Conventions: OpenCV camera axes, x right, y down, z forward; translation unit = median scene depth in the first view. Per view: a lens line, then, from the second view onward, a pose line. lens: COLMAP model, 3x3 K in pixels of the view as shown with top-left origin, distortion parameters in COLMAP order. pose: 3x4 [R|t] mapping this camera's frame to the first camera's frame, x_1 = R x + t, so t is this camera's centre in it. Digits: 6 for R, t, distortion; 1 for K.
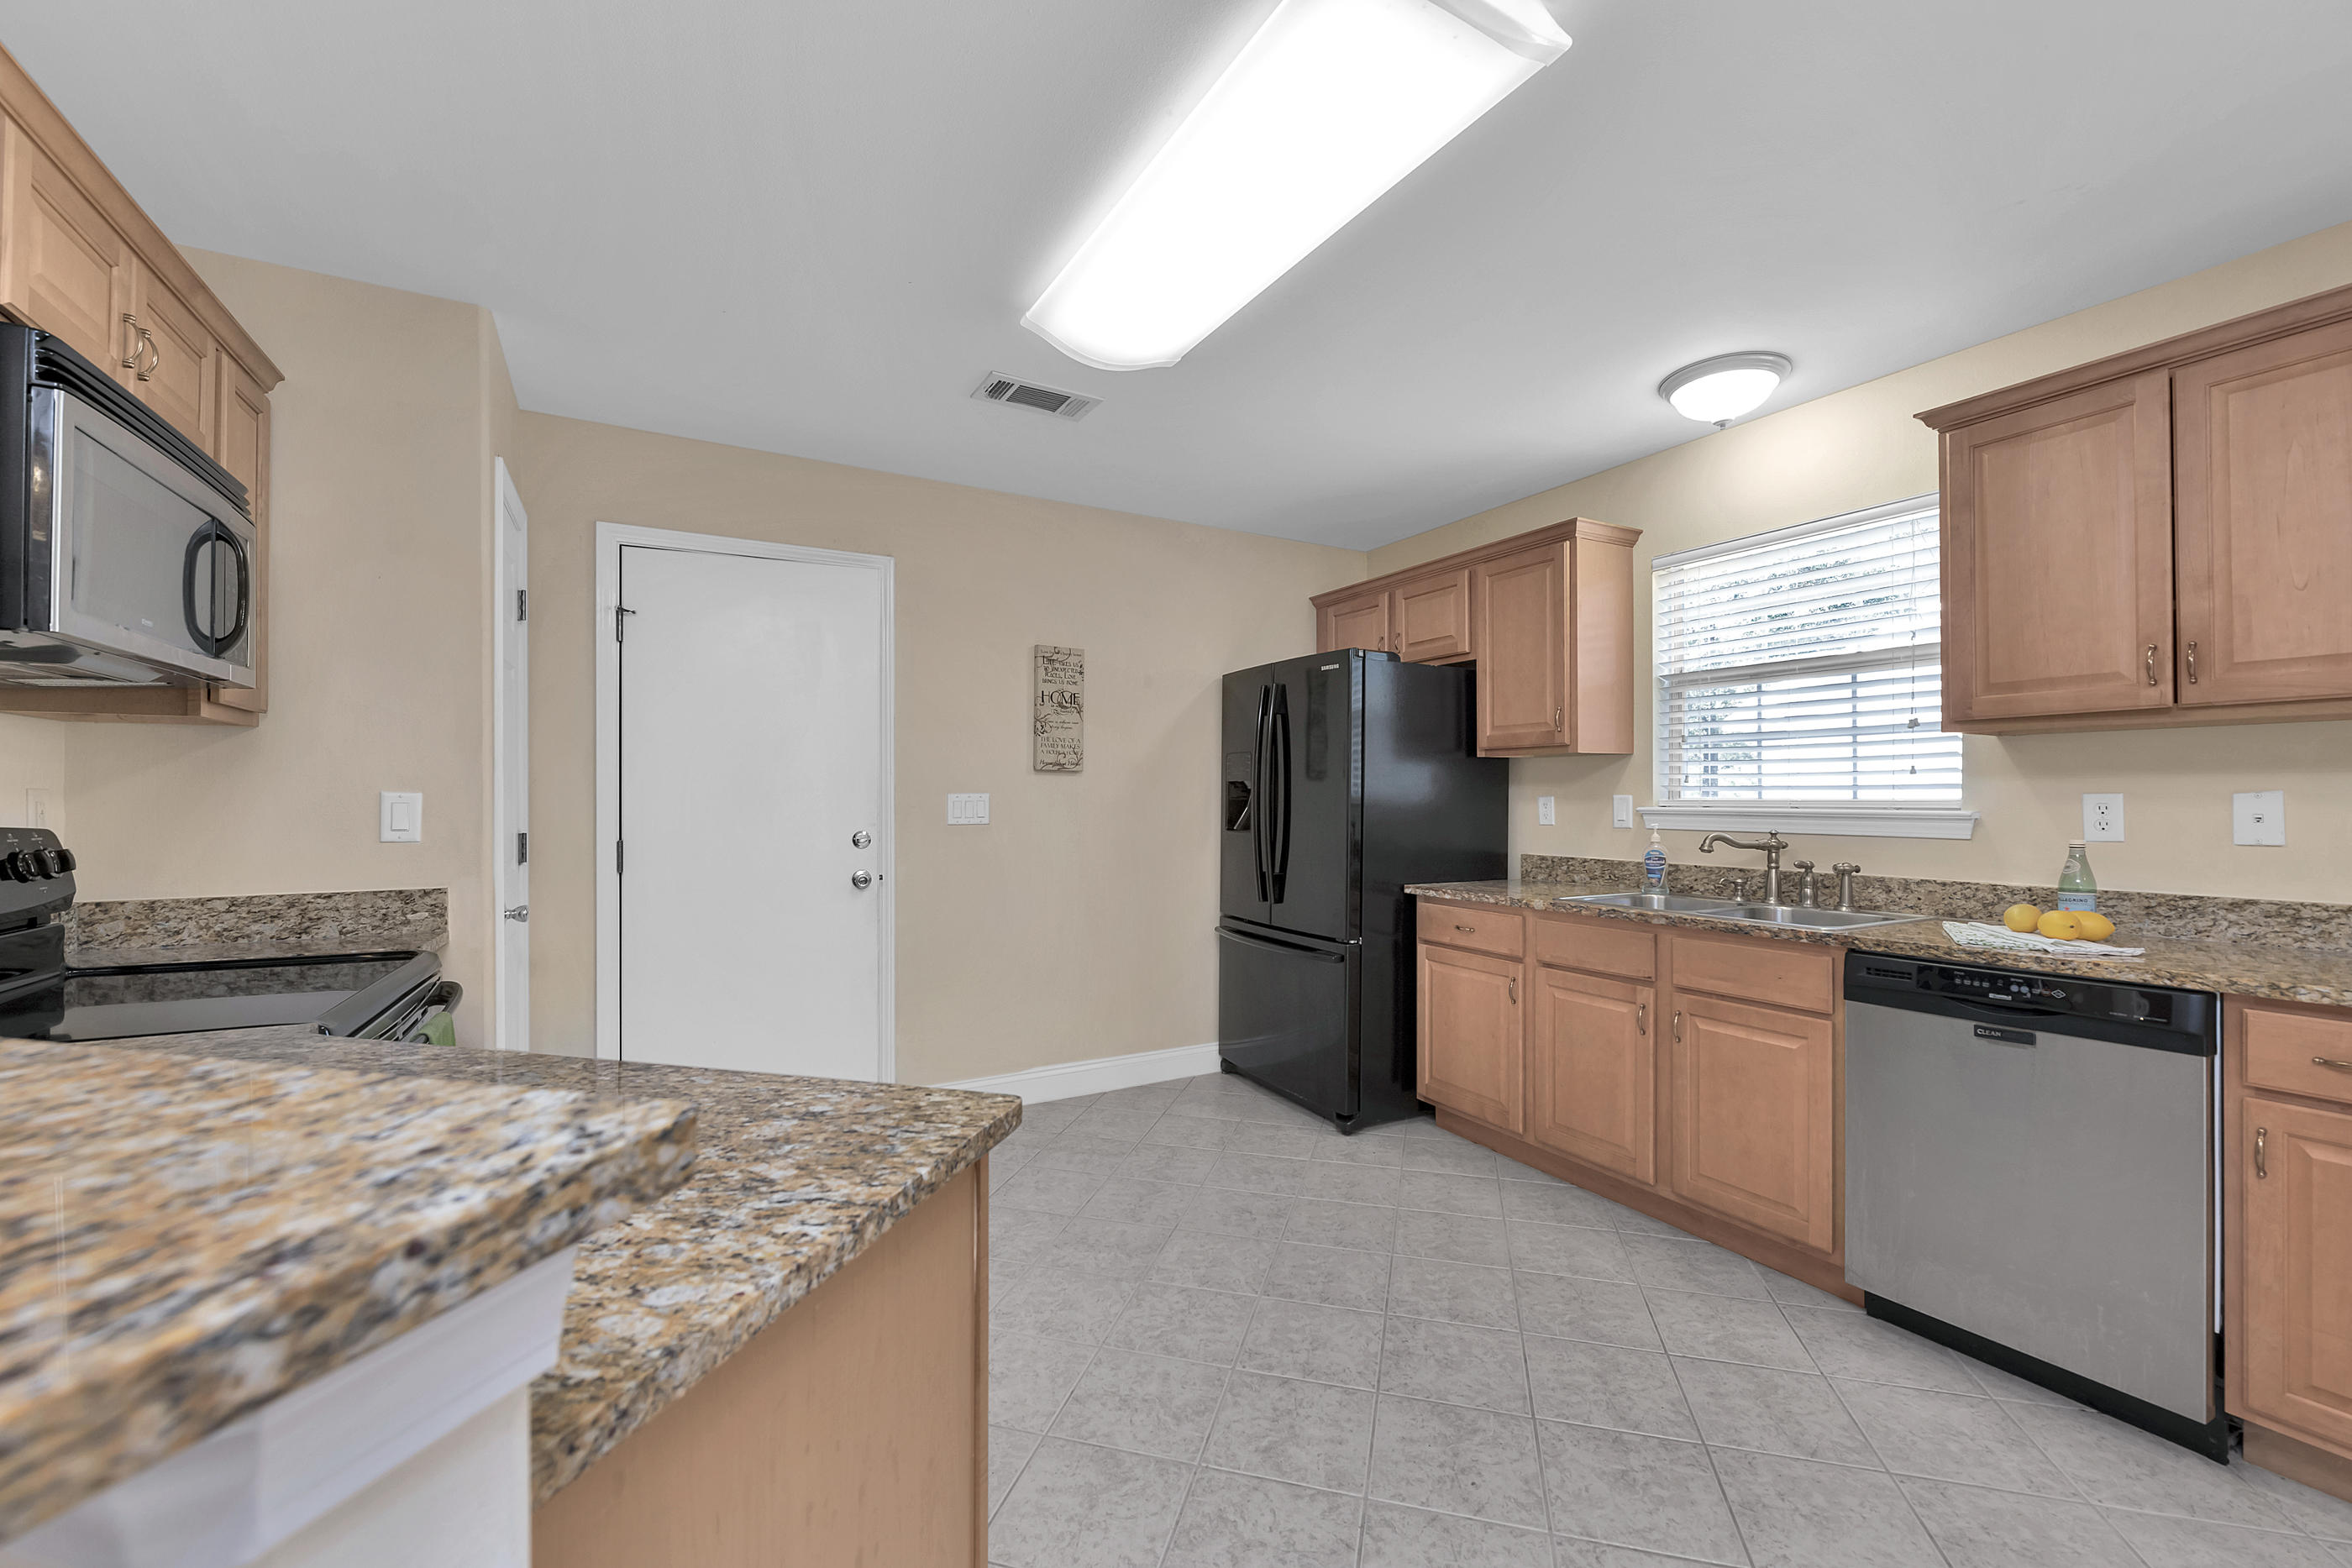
lens RADIAL K [[941.2, 0, 1184.3], [0, 941.2, 796.0], [0, 0, 1]] dist [0.000599, -0.003690]
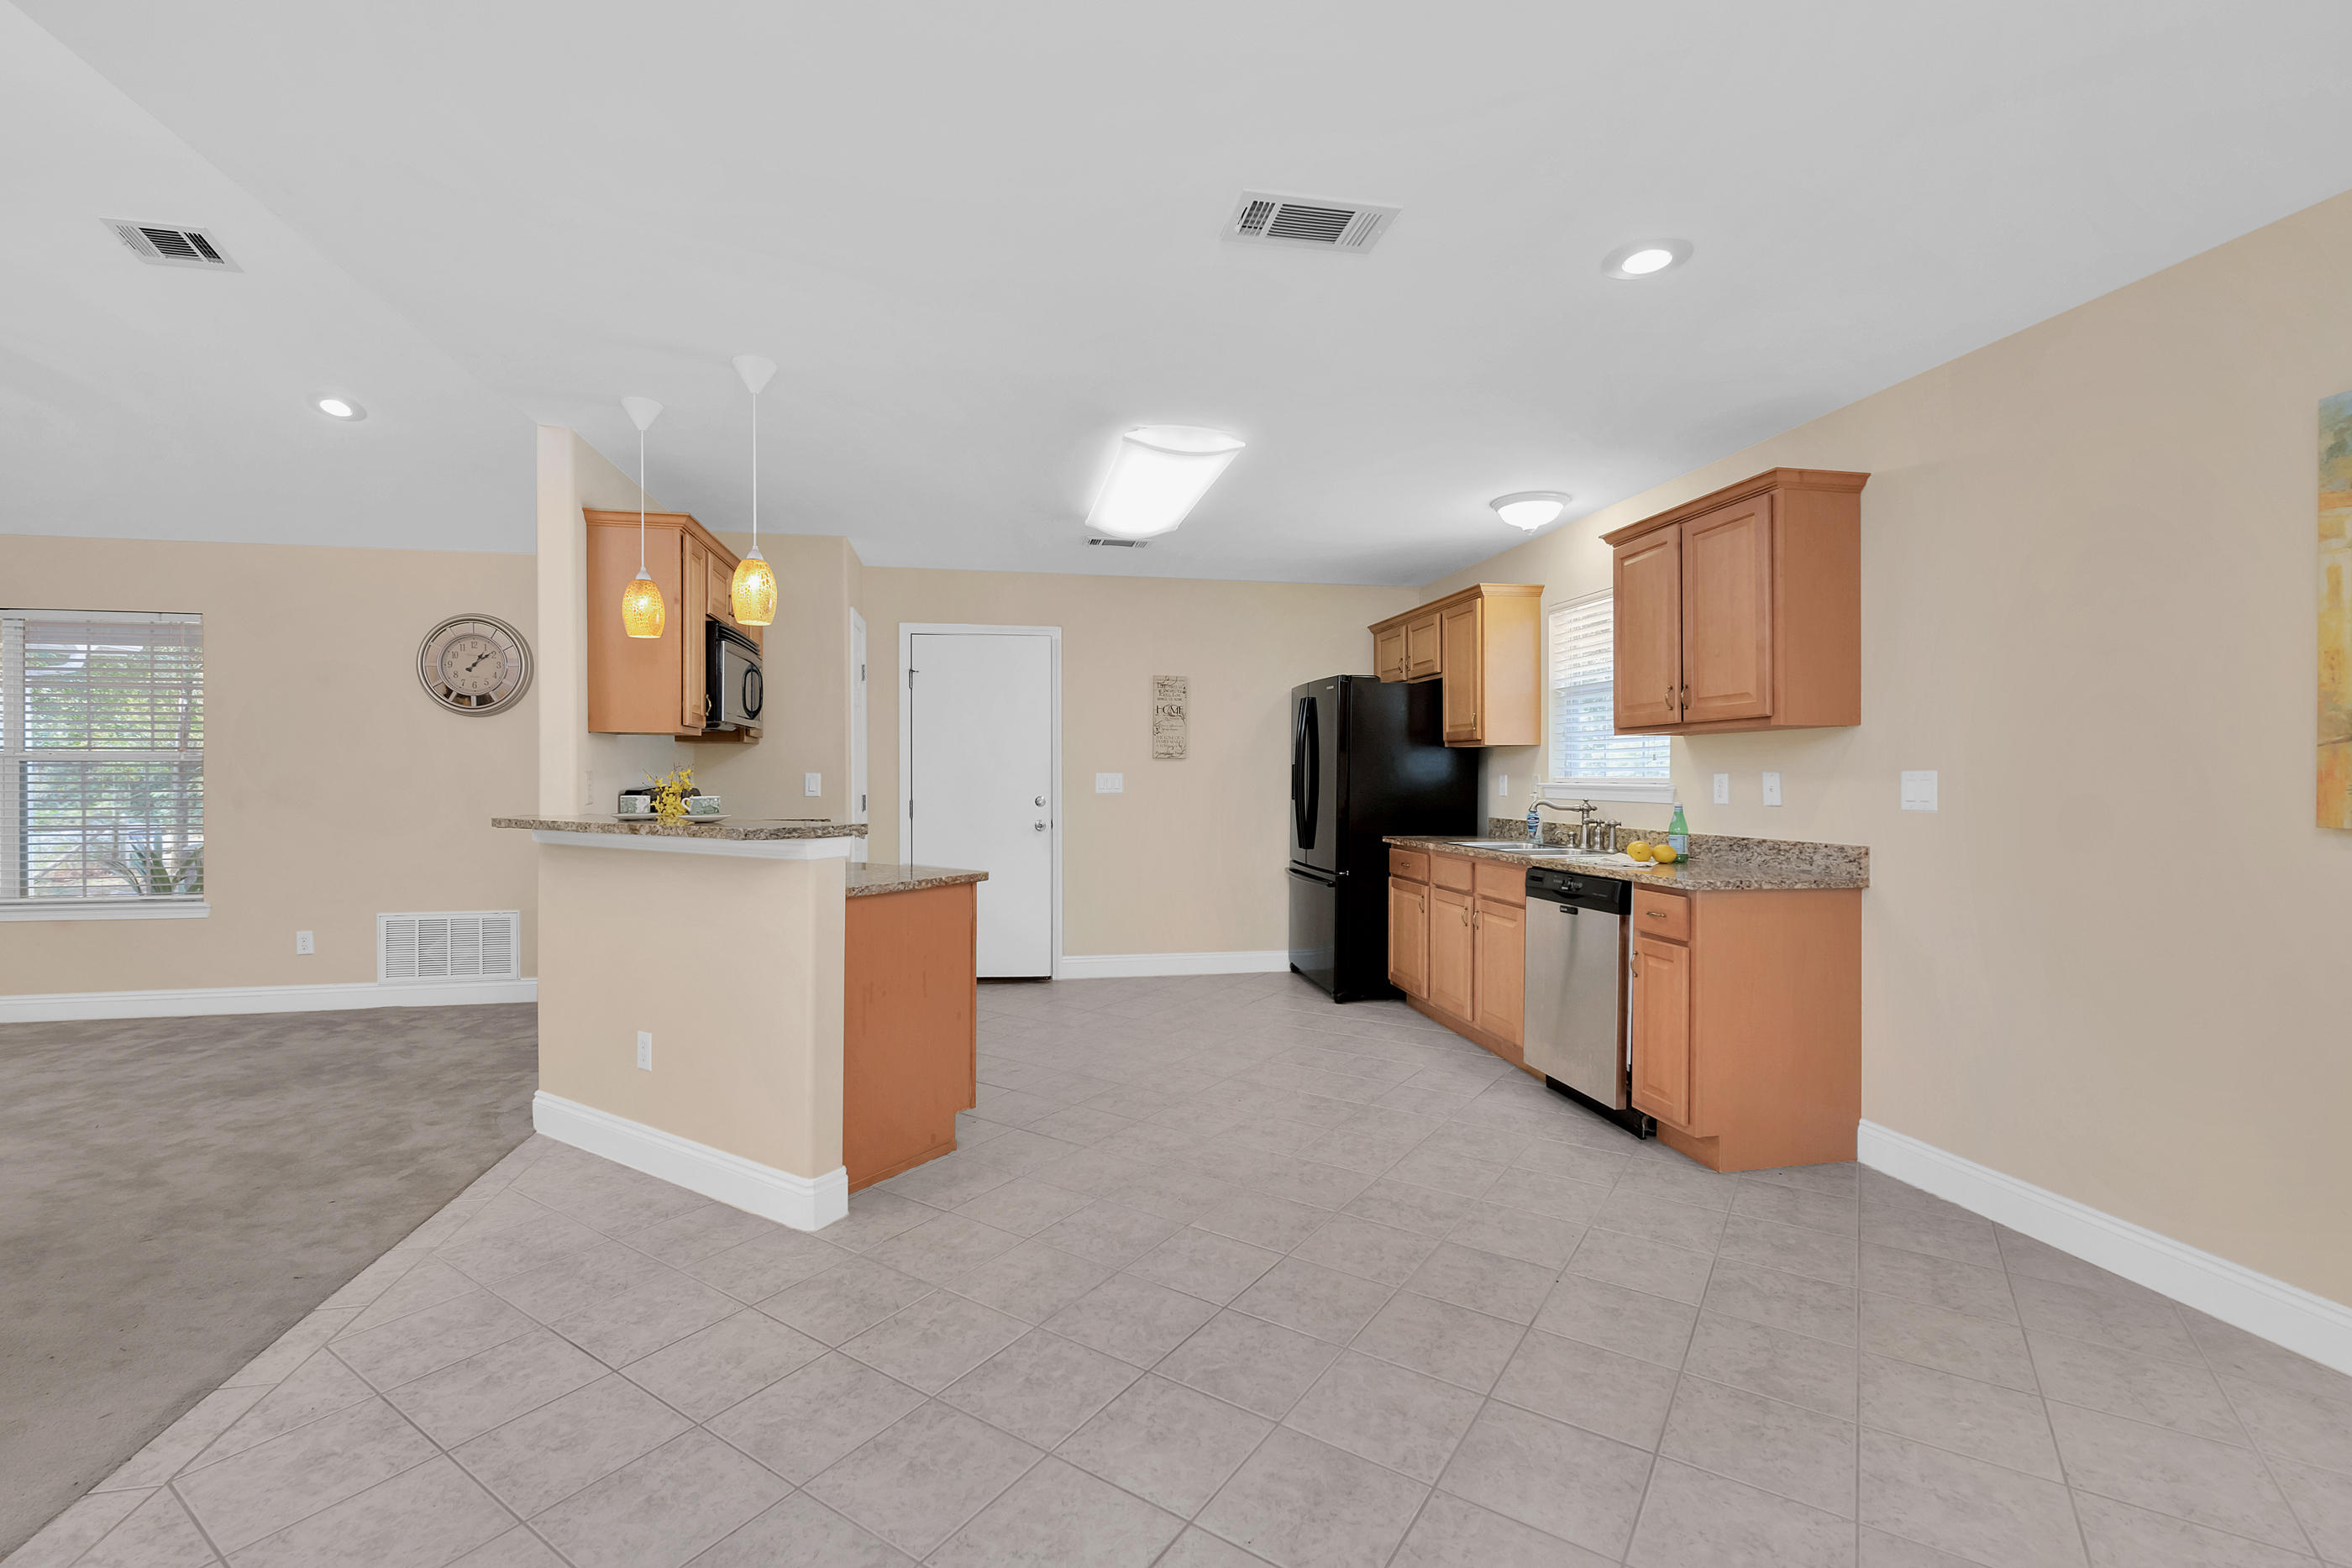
lens RADIAL K [[1016.8, 0, 1190.0], [0, 1016.8, 776.4], [0, 0, 1]] dist [-0.002099, -0.000226]
pose [[0.949599, 0.000086, -0.313468, 0.502840], [0.000744, 0.999997, 0.002530, -0.001961], [0.313467, -0.002636, 0.949595, -0.659404]]
